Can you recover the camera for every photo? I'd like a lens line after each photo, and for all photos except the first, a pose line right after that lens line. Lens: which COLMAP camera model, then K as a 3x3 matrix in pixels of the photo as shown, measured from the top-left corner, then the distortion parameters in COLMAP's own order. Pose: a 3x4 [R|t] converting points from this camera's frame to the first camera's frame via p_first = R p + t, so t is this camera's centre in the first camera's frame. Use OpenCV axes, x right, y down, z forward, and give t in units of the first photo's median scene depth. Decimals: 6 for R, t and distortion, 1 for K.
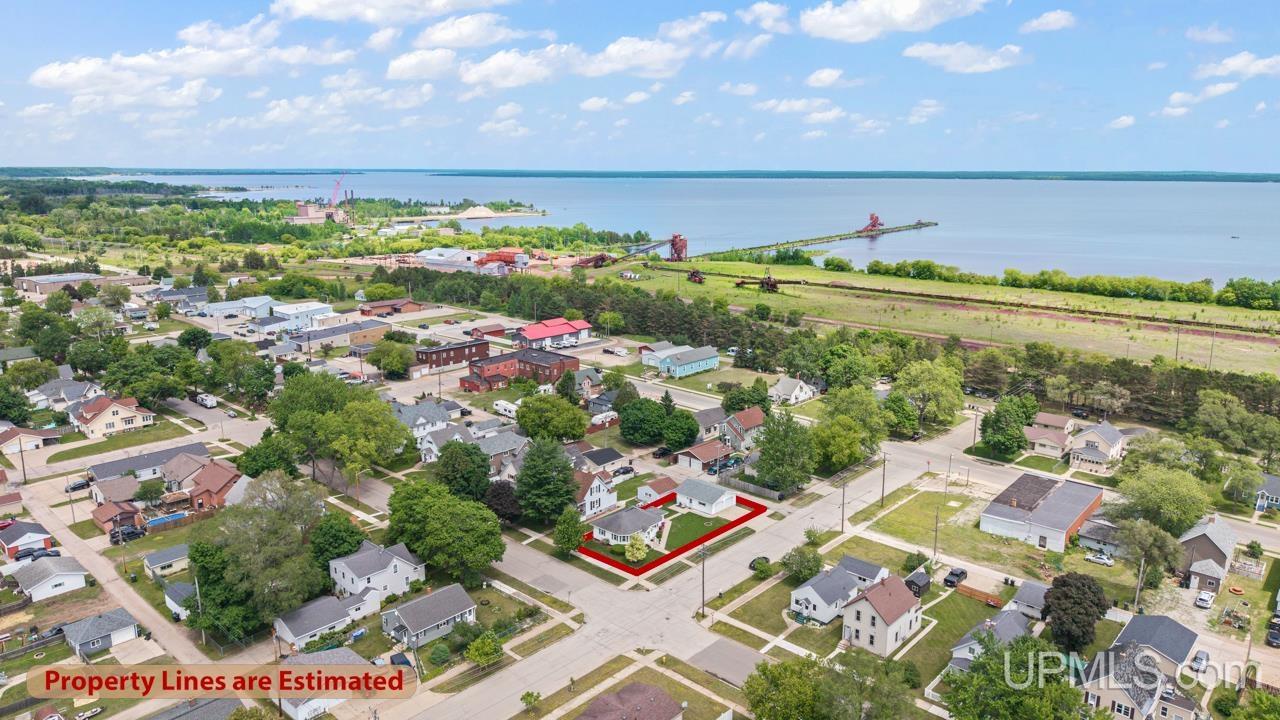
lens RADIAL K [[854.1, 0, 641.4], [0, 854.1, 359.8], [0, 0, 1]] dist [0.042134, -0.000927]
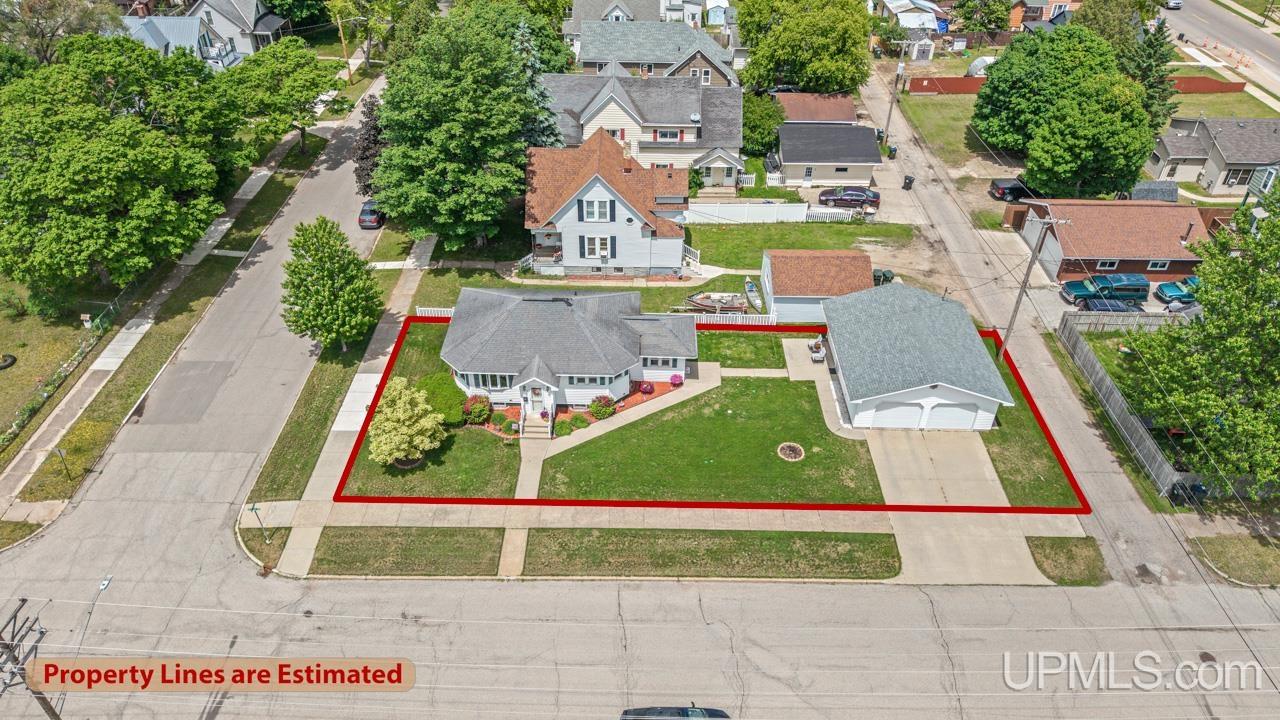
lens RADIAL K [[854.1, 0, 641.7], [0, 854.1, 358.3], [0, 0, 1]] dist [0.042134, -0.000927]
pose [[0.668958, 0.449839, -0.591726, 0.219411], [-0.174138, 0.868771, 0.463587, 0.039481], [0.722614, -0.207078, 0.659505, 0.835982]]
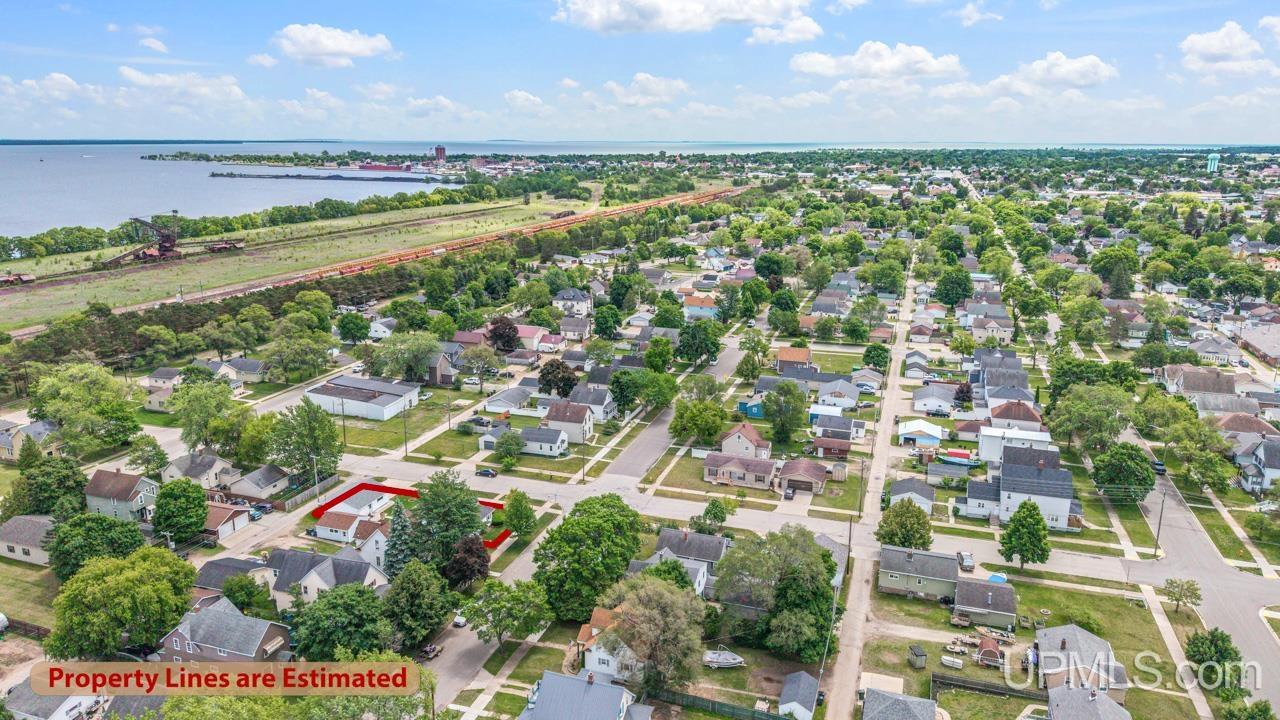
lens RADIAL K [[854.1, 0, 640.5], [0, 854.1, 360.2], [0, 0, 1]] dist [0.042134, -0.000927]
pose [[-0.409622, -0.238272, 0.880588, -0.956539], [0.193703, 0.920558, 0.339192, -0.271924], [-0.891453, 0.309514, -0.330927, 1.128352]]
